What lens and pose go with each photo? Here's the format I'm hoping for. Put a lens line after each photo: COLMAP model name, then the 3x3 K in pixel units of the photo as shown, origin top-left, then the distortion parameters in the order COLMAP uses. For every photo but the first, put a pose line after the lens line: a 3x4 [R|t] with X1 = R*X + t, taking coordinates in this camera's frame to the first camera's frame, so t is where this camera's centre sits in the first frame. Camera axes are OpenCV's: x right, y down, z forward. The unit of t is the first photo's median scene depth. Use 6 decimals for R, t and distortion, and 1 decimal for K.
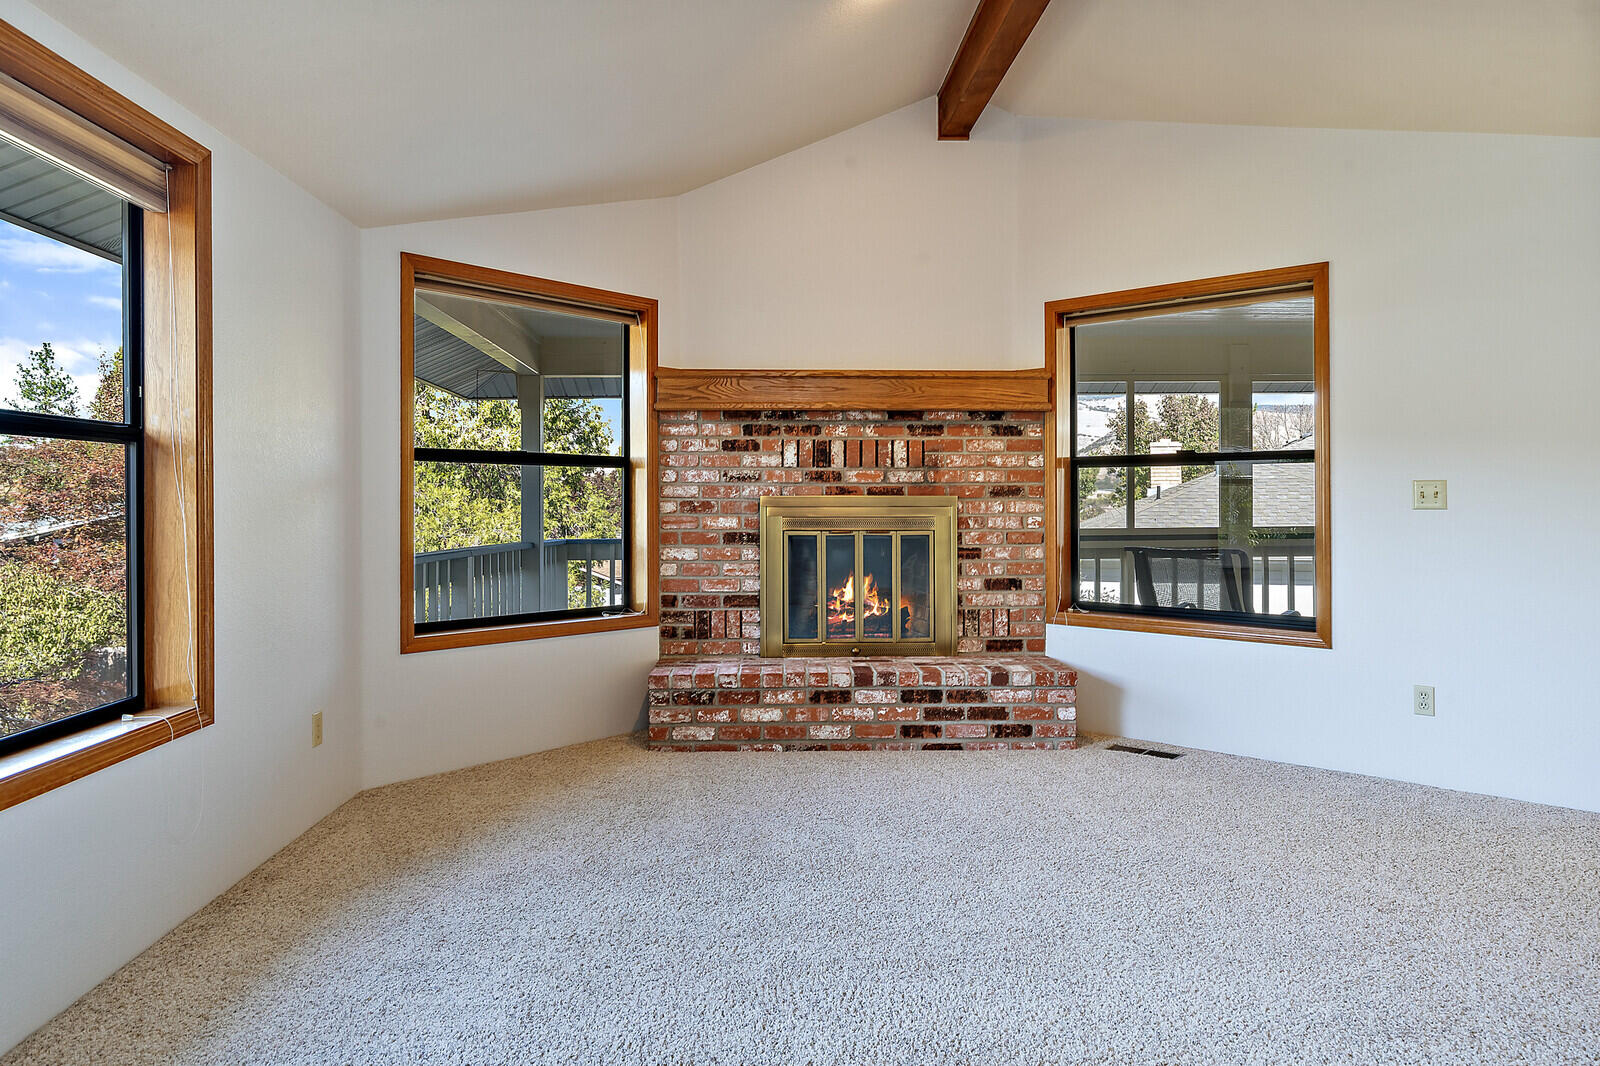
lens RADIAL K [[1023.9, 0, 803.1], [0, 1023.9, 490.8], [0, 0, 1]] dist [0.010146, -0.002689]
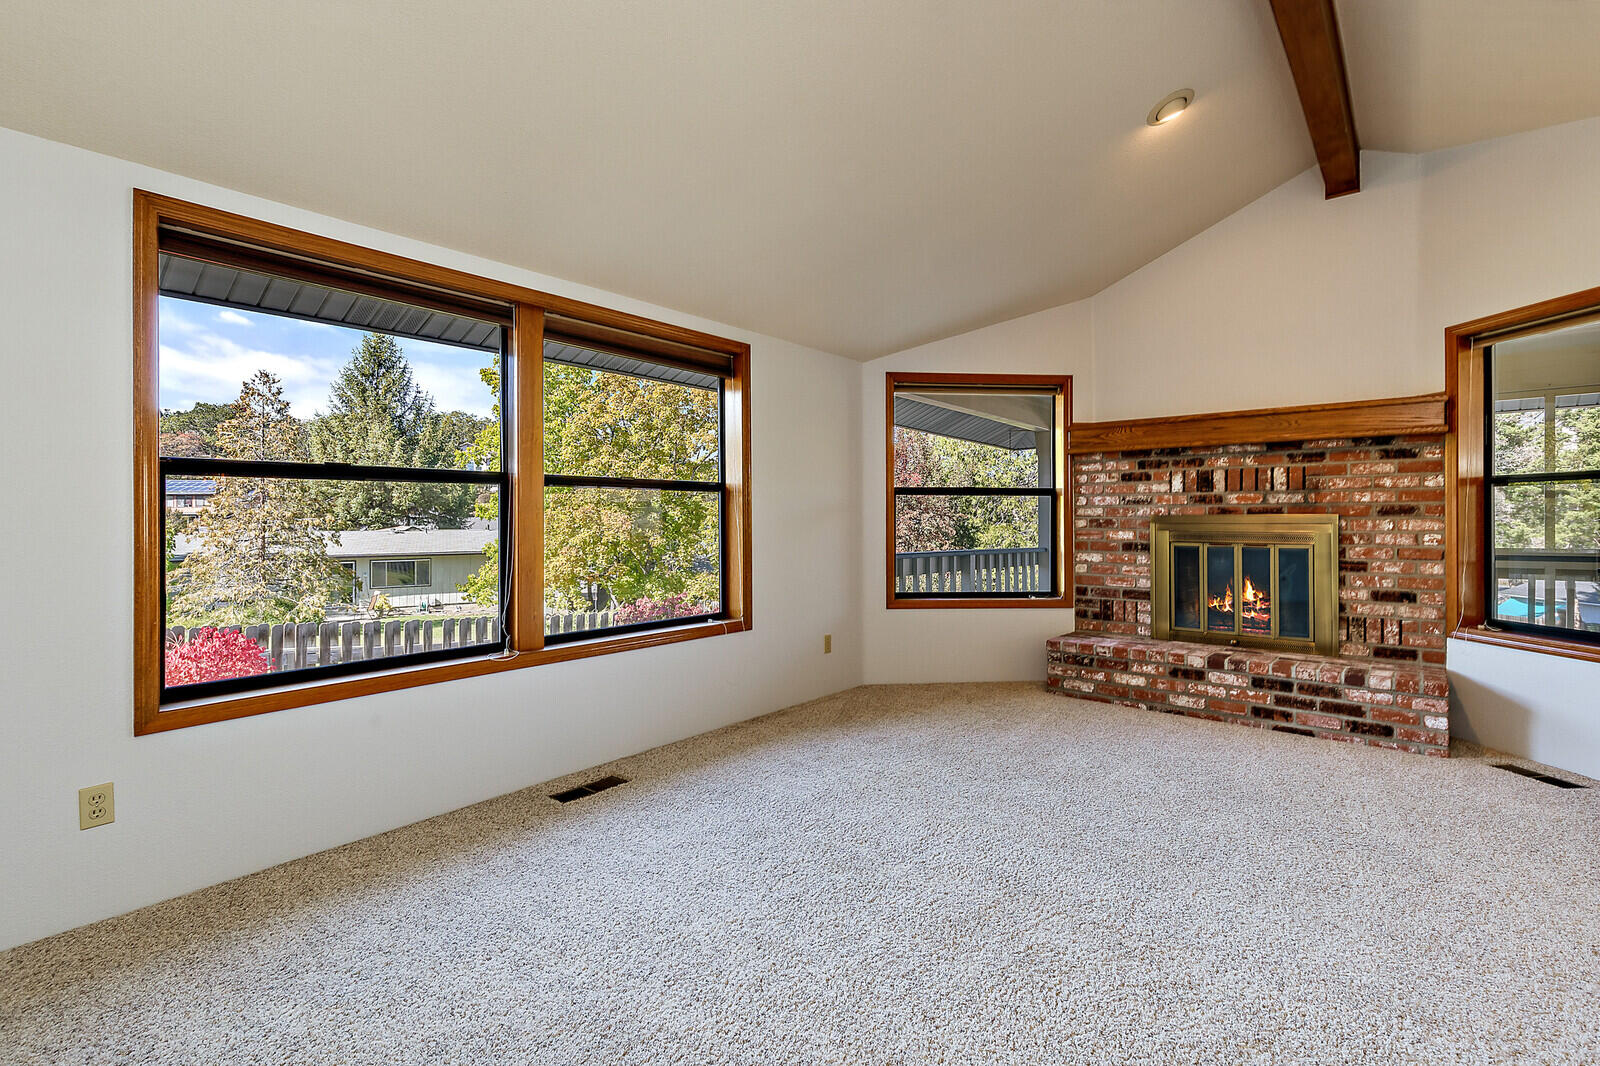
lens RADIAL K [[753.5, 0, 792.0], [0, 753.5, 514.5], [0, 0, 1]] dist [0.008007, -0.000882]
pose [[0.732488, -0.001488, -0.680778, 0.280097], [0.007101, 0.999960, 0.005456, -0.004294], [0.680743, -0.008831, 0.732469, -0.013987]]
